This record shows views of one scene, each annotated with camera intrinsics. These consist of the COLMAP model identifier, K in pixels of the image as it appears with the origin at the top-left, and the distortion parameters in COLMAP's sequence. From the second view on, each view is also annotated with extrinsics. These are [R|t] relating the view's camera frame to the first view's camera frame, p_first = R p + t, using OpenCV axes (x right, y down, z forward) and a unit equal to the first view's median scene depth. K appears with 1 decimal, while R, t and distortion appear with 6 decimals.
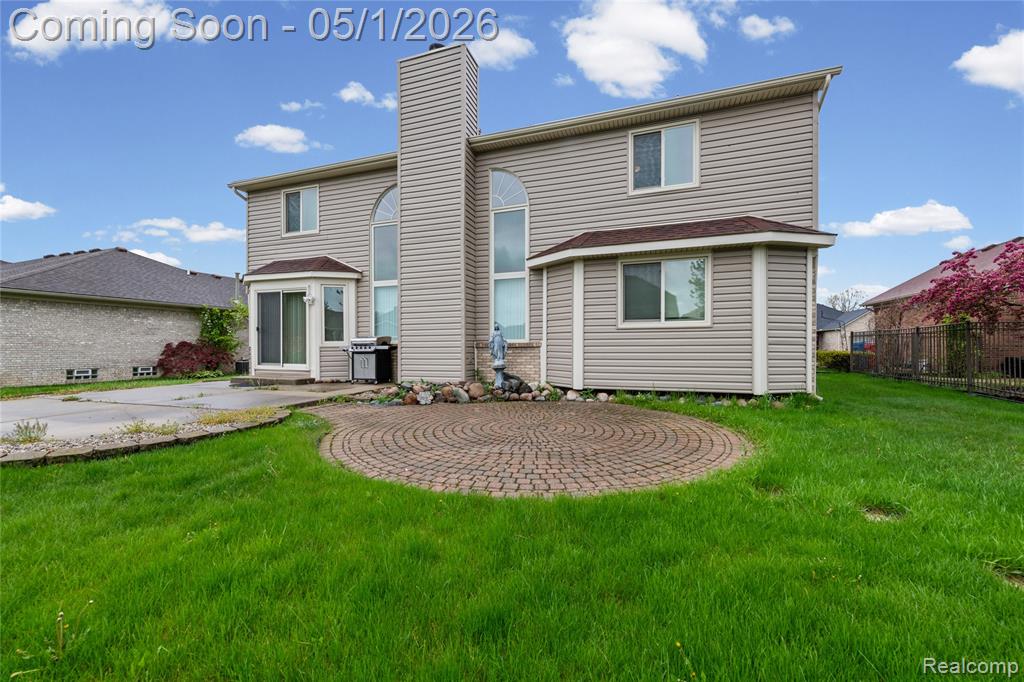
lens RADIAL K [[403.0, 0, 512.2], [0, 403.0, 351.2], [0, 0, 1]] dist [0.014749, -0.002209]
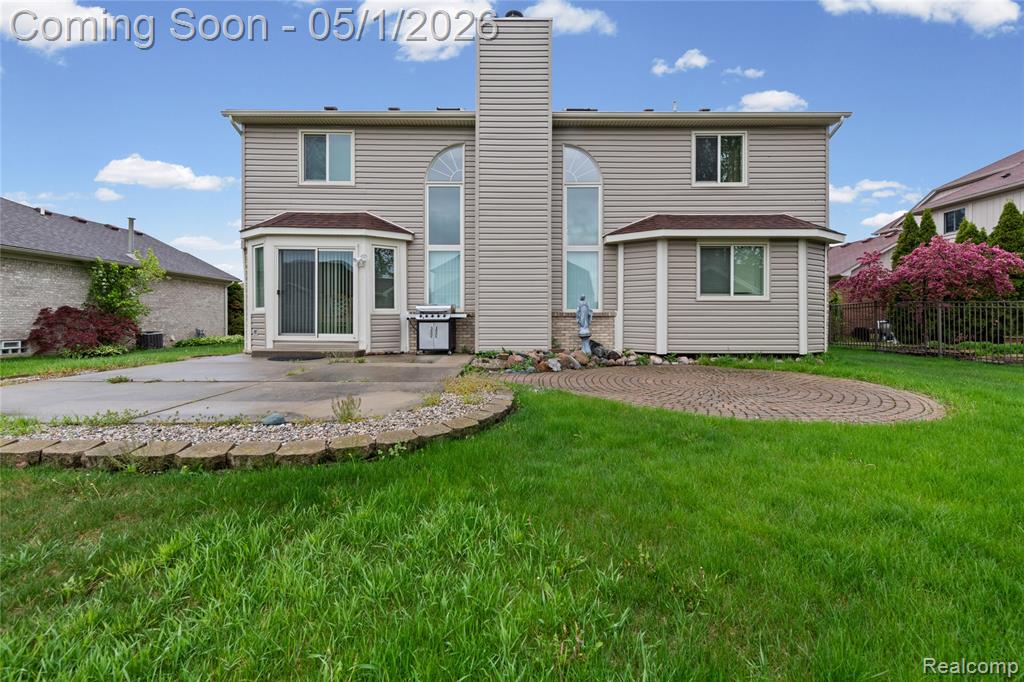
lens RADIAL K [[403.0, 0, 478.1], [0, 403.0, 326.1], [0, 0, 1]] dist [0.014749, -0.002209]
pose [[0.943372, 0.002964, 0.331723, -0.587212], [-0.003432, 0.999994, 0.000825, 0.014296], [-0.331718, -0.001916, 0.943377, 0.090502]]
